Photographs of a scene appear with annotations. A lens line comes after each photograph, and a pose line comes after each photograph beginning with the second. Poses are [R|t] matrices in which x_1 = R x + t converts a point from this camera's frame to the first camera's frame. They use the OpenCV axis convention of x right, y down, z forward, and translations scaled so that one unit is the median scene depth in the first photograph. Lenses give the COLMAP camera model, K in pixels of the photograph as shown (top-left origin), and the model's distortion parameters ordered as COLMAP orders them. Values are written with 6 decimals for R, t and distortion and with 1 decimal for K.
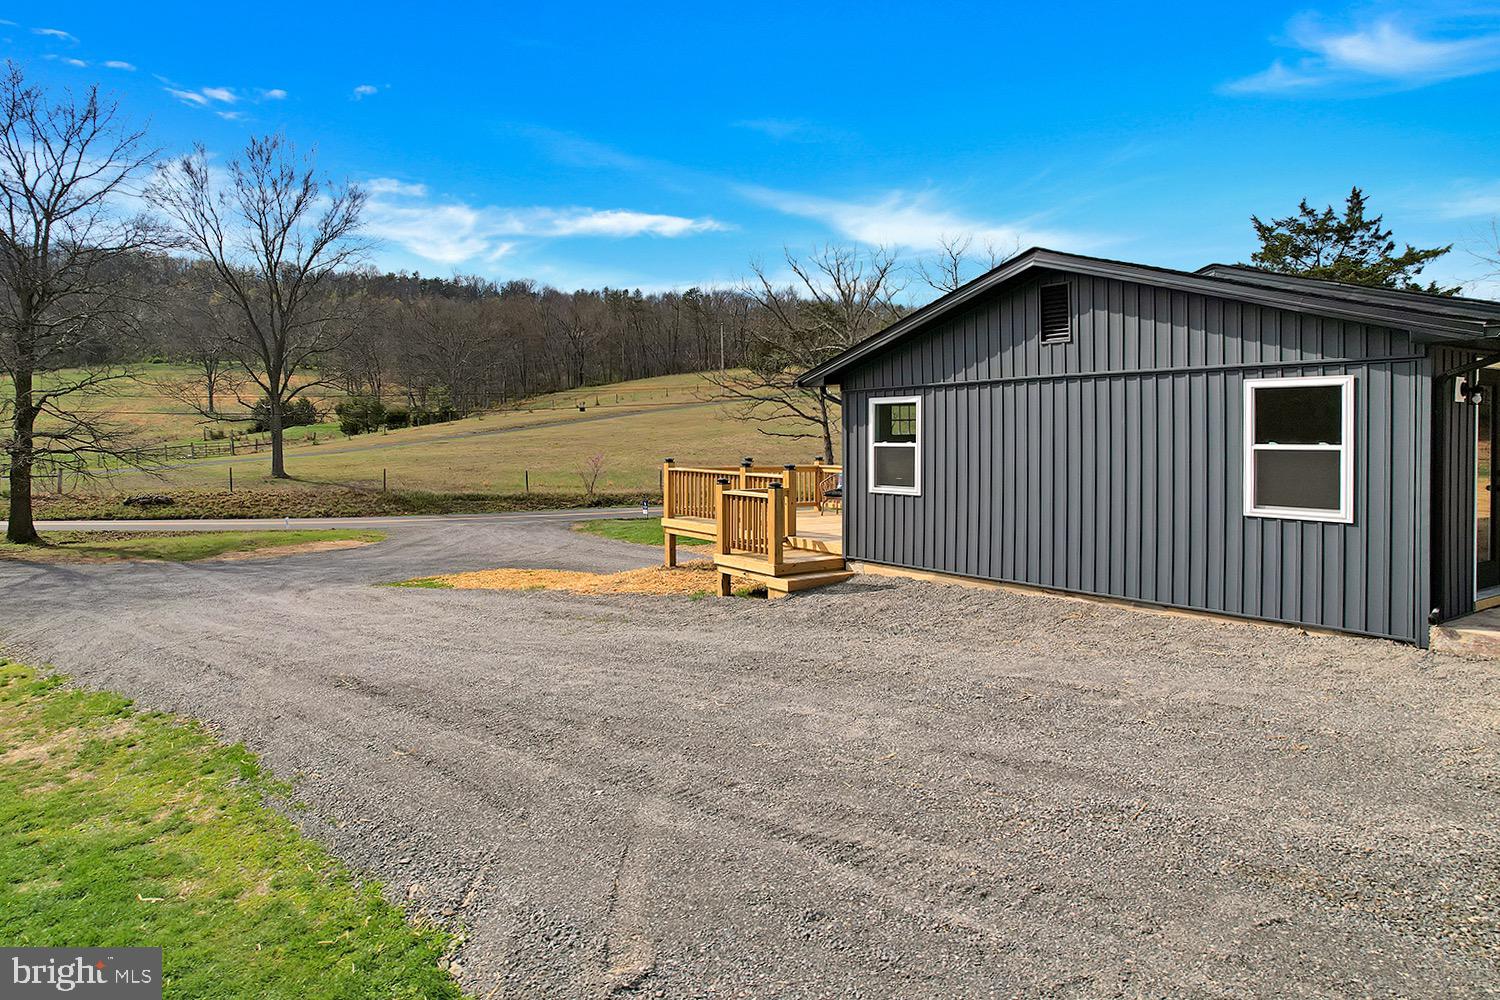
lens RADIAL K [[947.2, 0, 713.7], [0, 947.2, 448.4], [0, 0, 1]] dist [-0.111389, 0.081576]
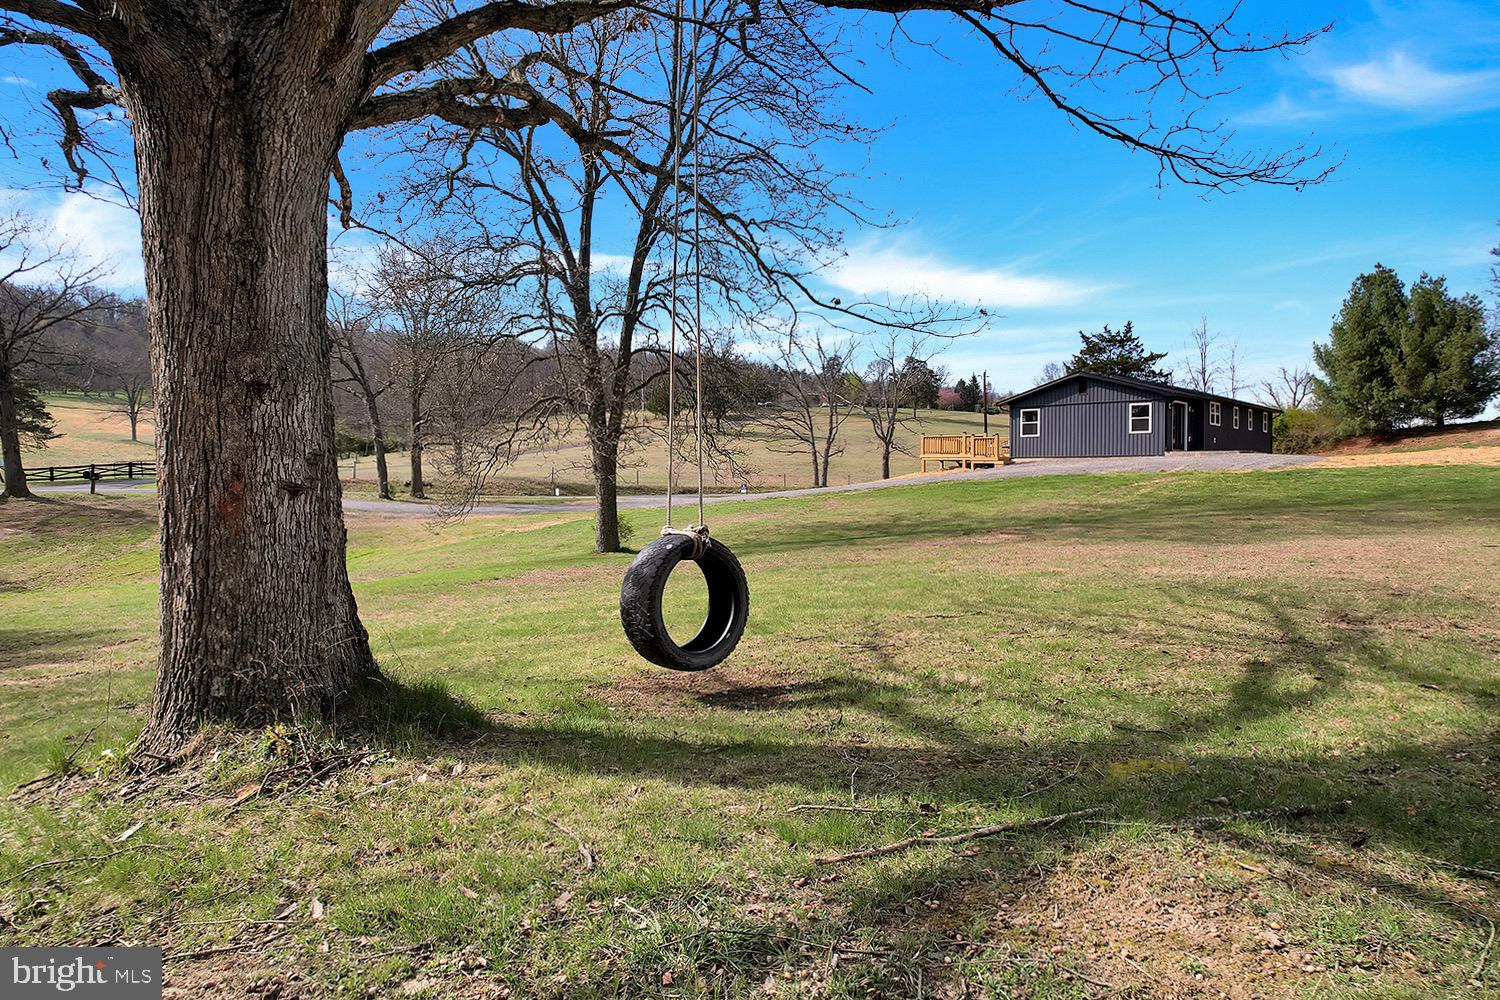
lens RADIAL K [[961.5, 0, 757.5], [0, 961.5, 507.1], [0, 0, 1]] dist [-0.049507, 0.097804]
pose [[0.962605, -0.008183, 0.270787, -0.683093], [0.005756, 0.999936, 0.009754, 0.104726], [-0.270849, -0.007831, 0.962590, -0.842641]]
